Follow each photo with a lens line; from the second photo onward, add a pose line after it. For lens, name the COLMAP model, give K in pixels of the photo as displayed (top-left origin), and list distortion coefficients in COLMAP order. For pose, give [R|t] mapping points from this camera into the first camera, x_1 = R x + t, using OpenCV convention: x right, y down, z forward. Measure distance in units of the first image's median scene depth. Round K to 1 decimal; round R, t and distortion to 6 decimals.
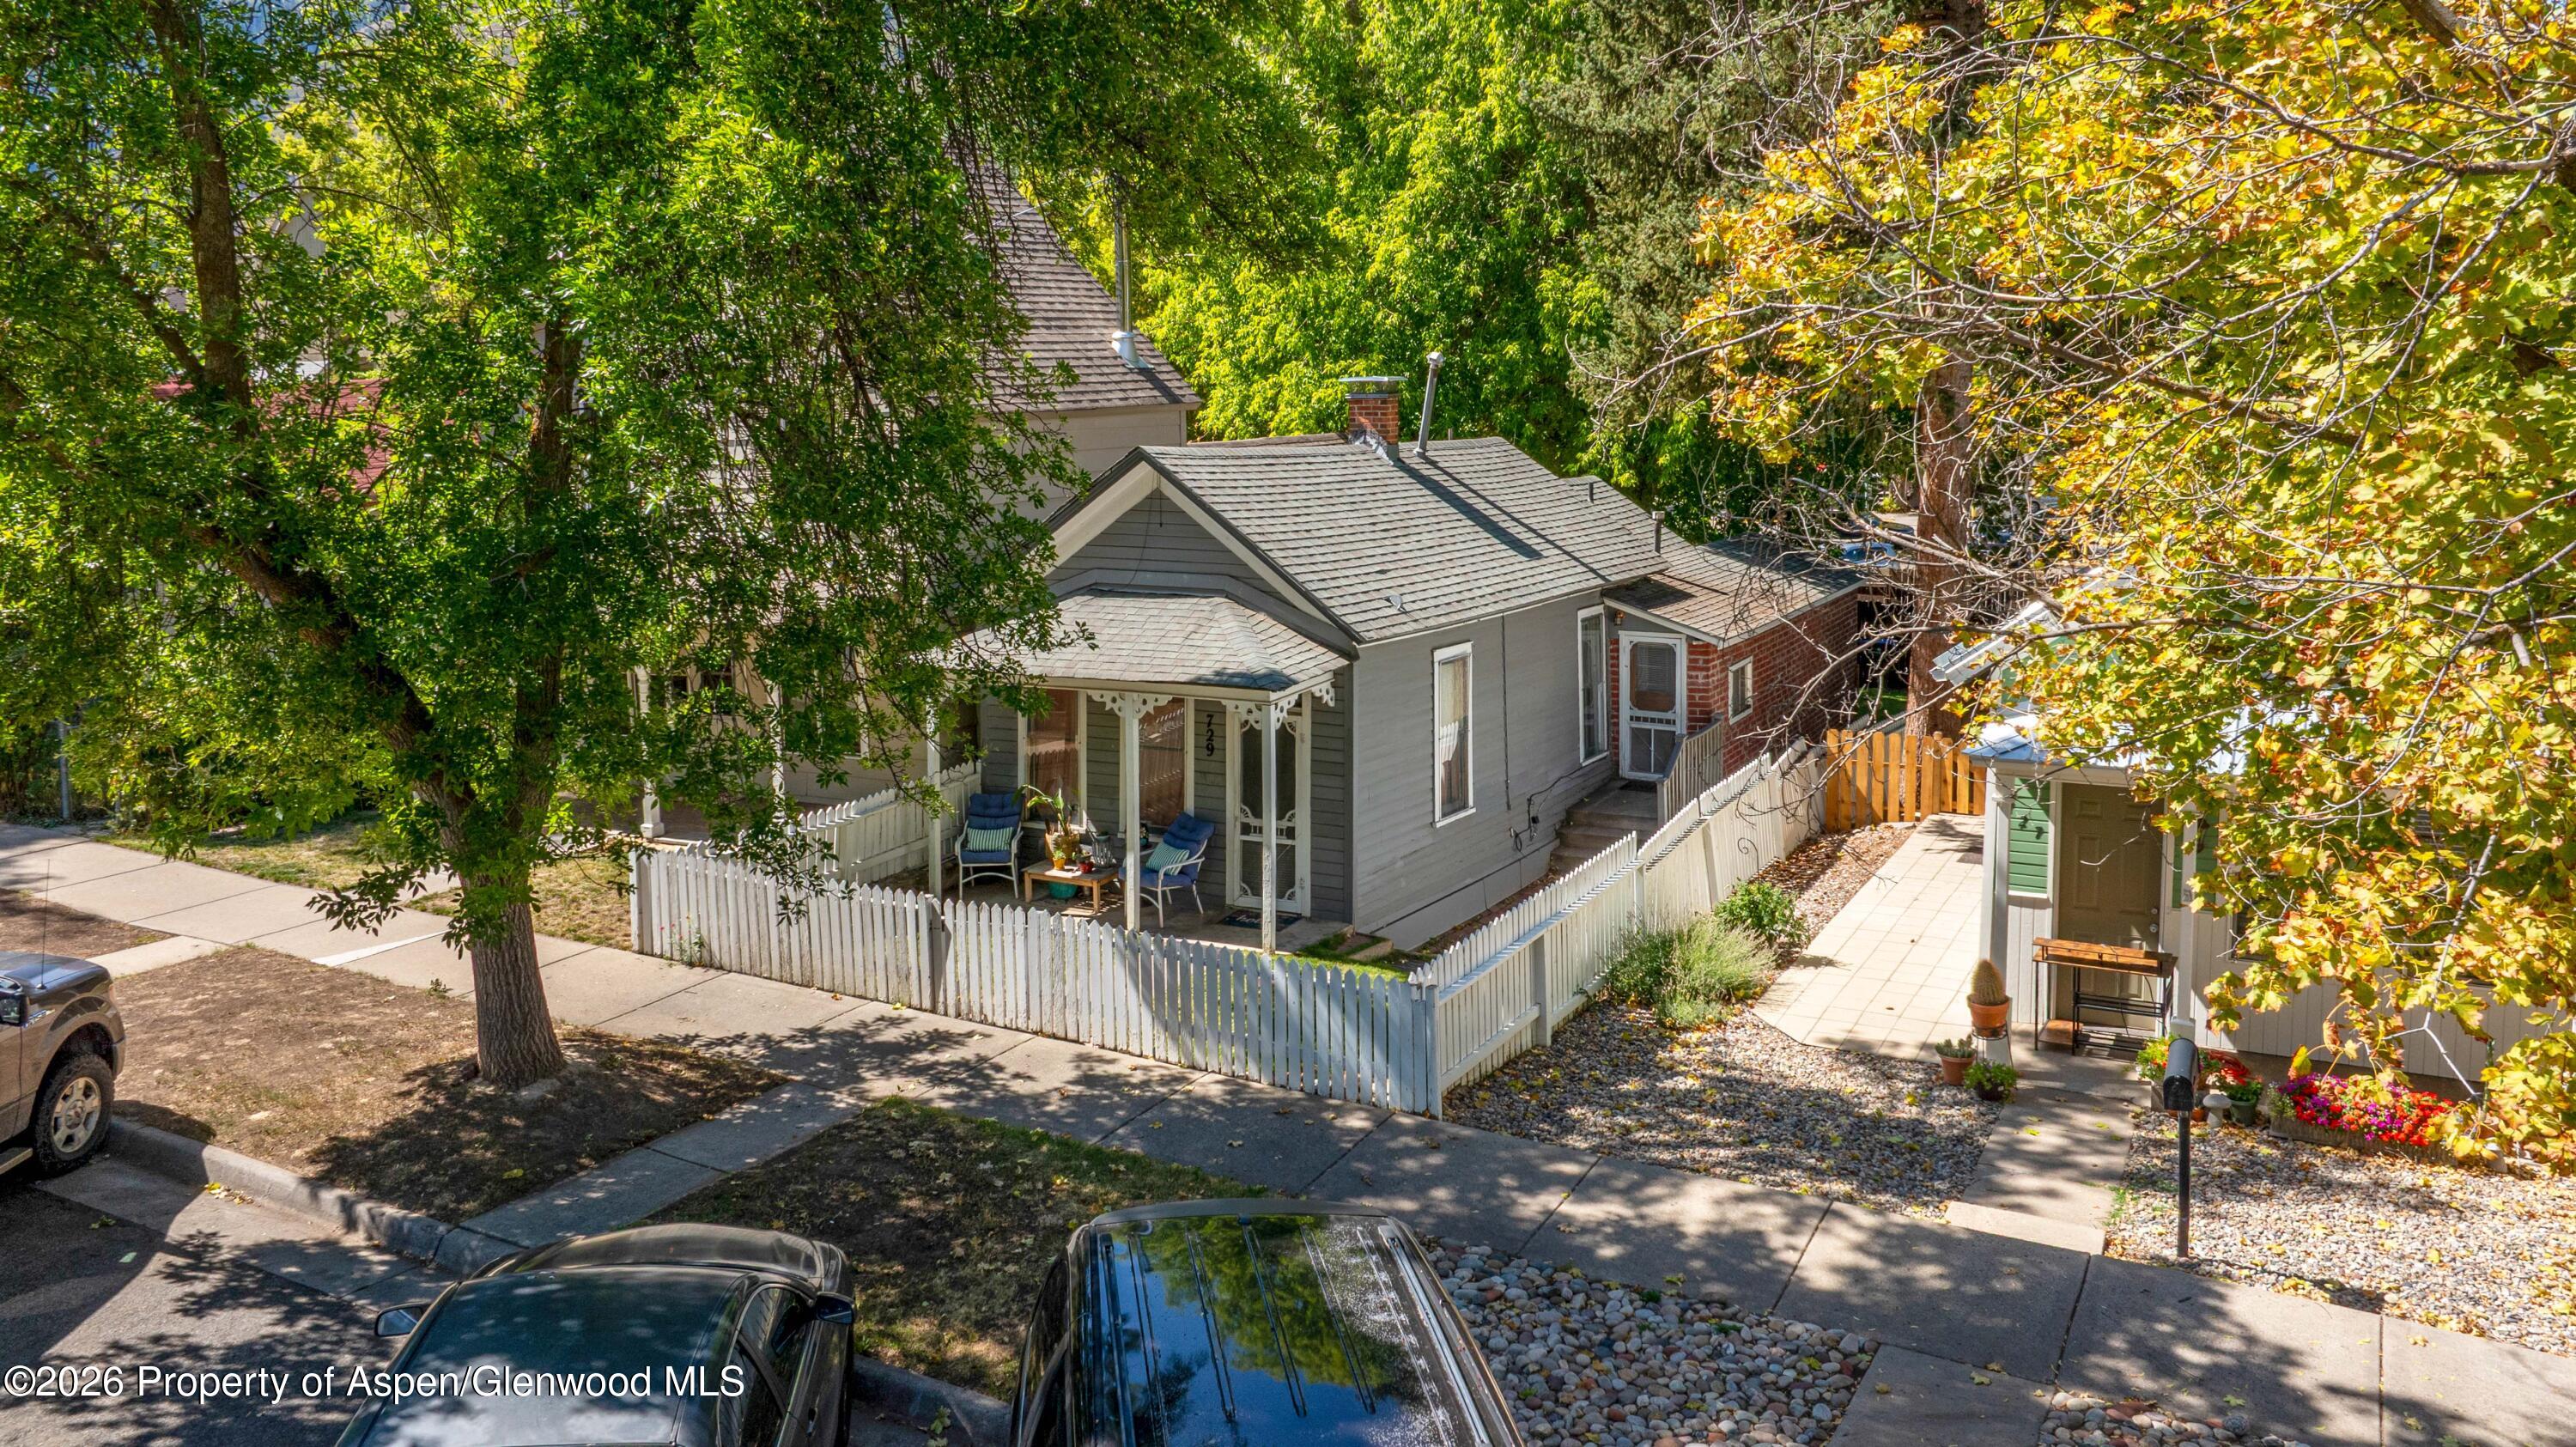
lens RADIAL K [[1796.3, 0, 1294.9], [0, 1796.3, 595.5], [0, 0, 1]] dist [0.002028, 0.001316]
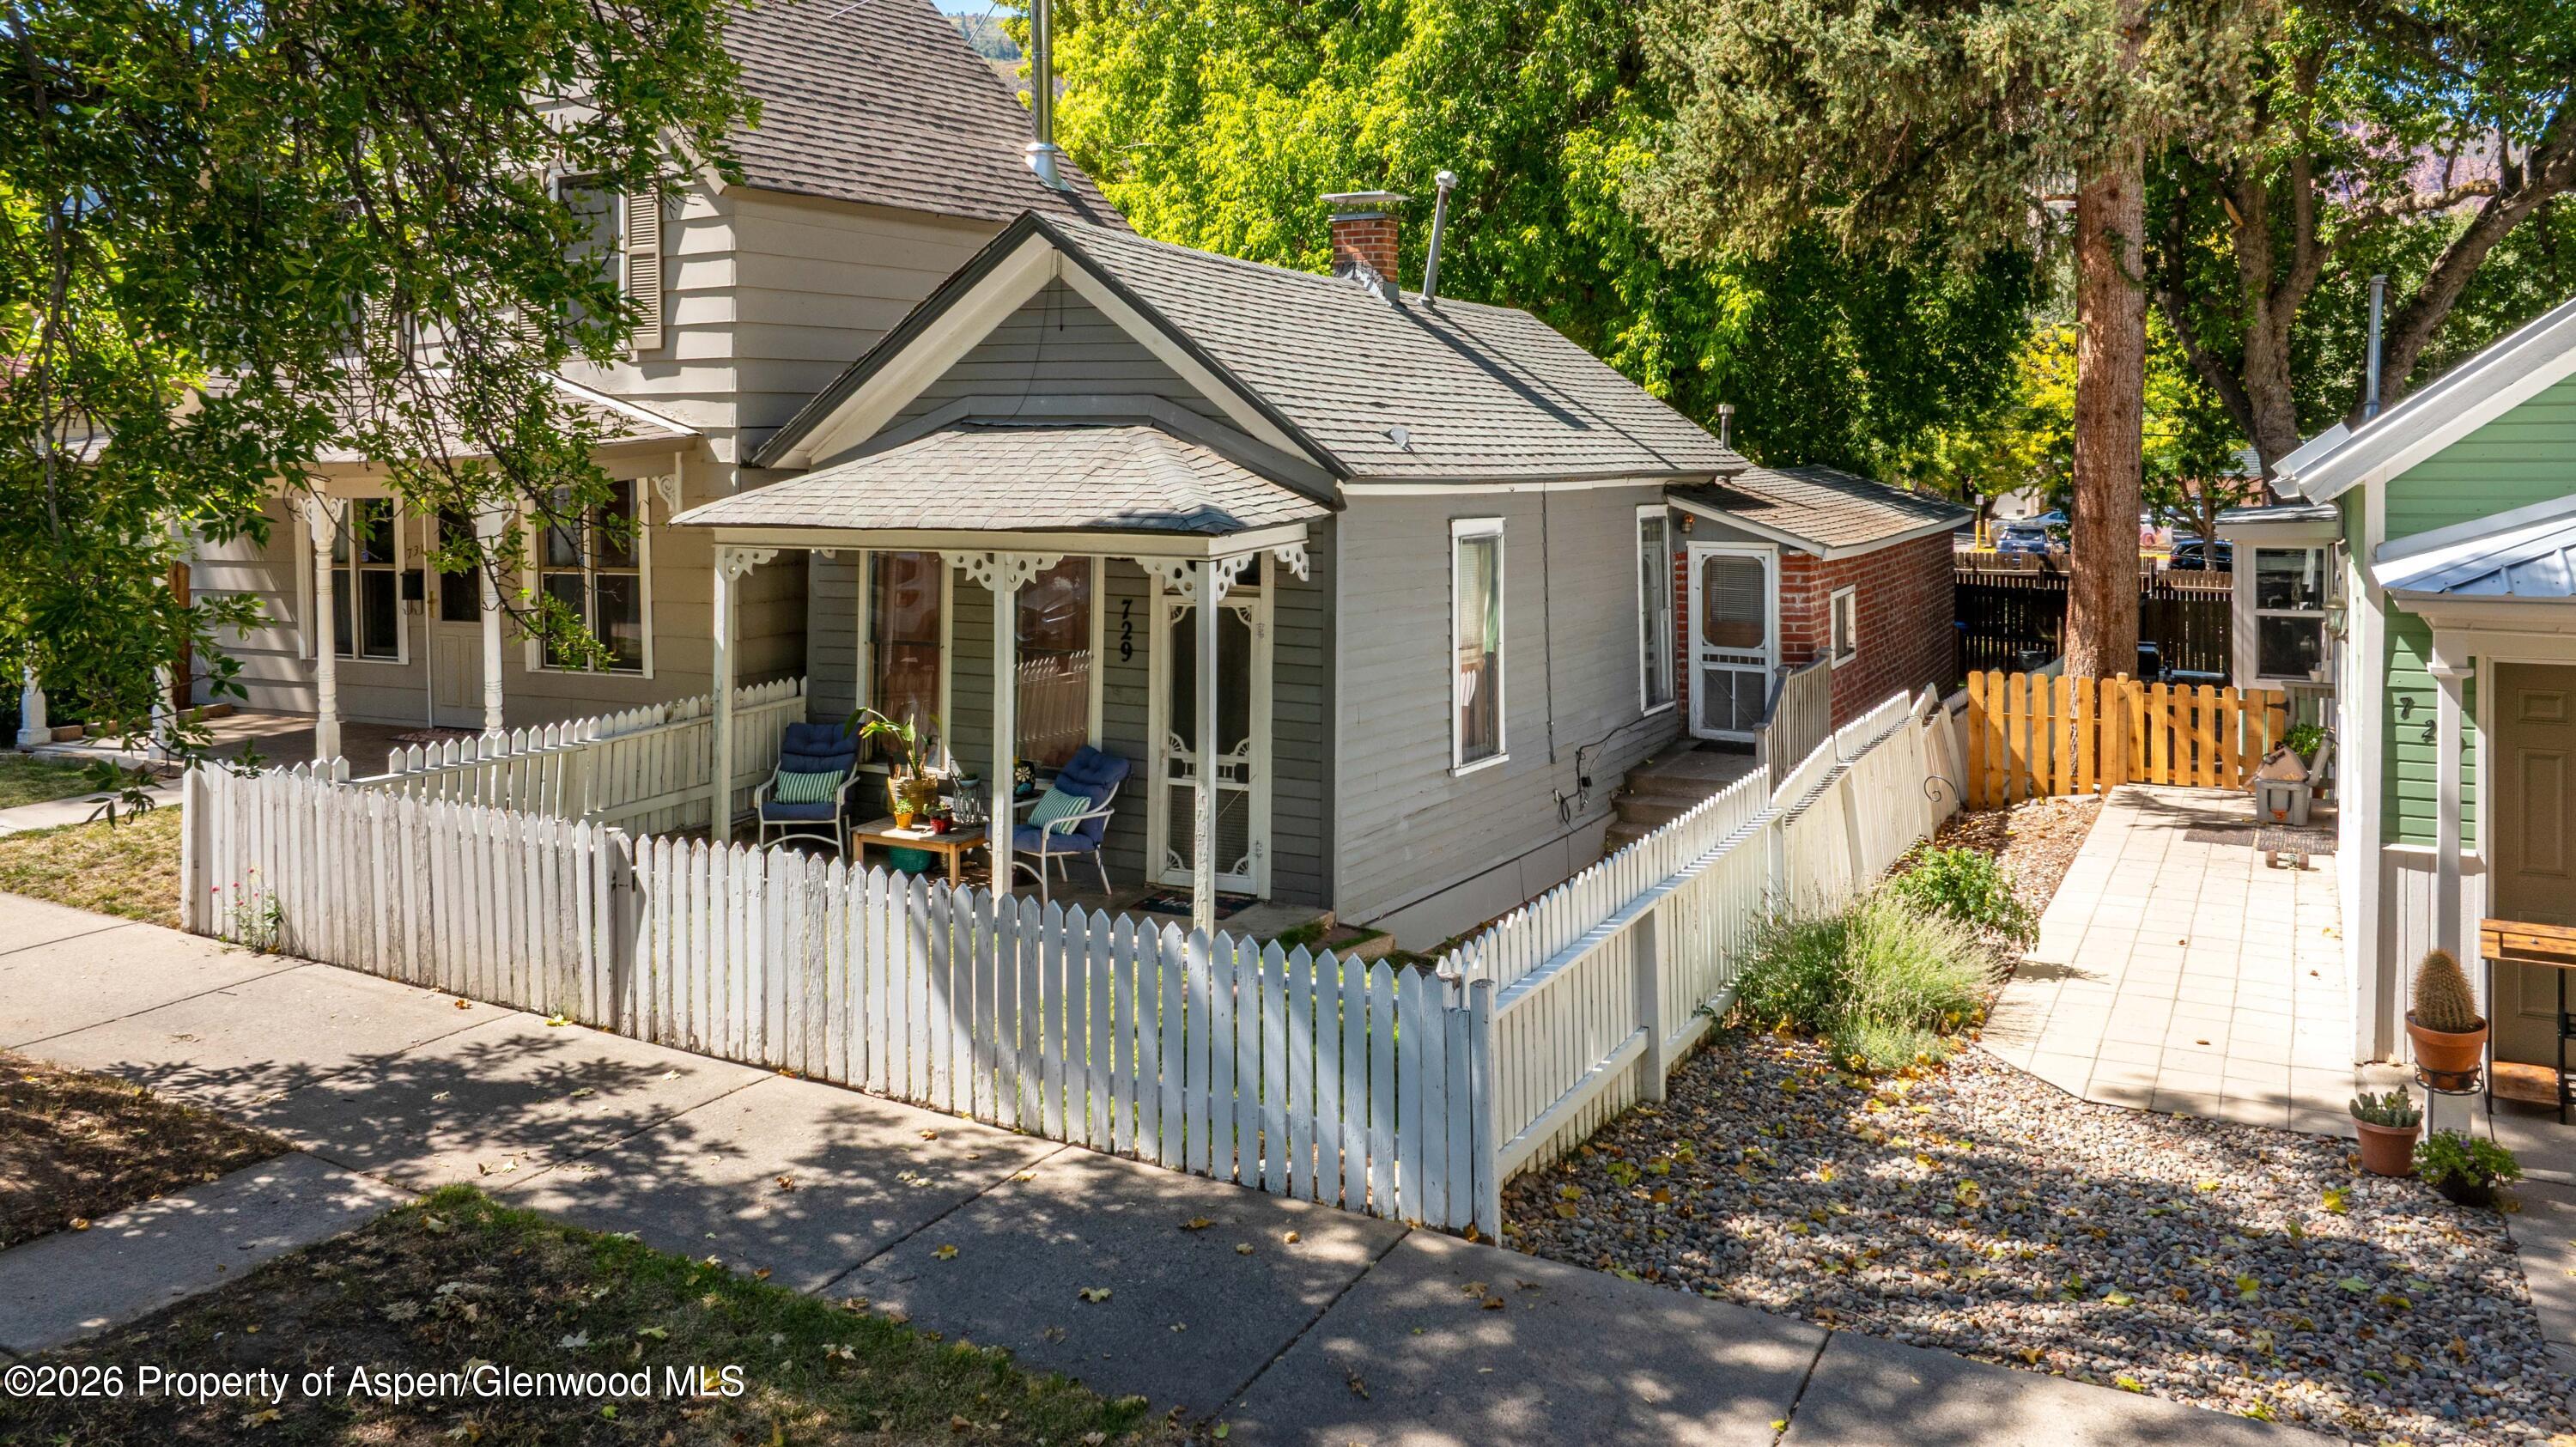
lens RADIAL K [[1826.0, 0, 1272.4], [0, 1826.0, 454.7], [0, 0, 1]] dist [-0.006326, -0.008063]
pose [[0.999958, 0.008119, -0.004273, 0.013296], [-0.008488, 0.995460, -0.094804, 0.094510], [0.003484, 0.094836, 0.995487, 0.372402]]
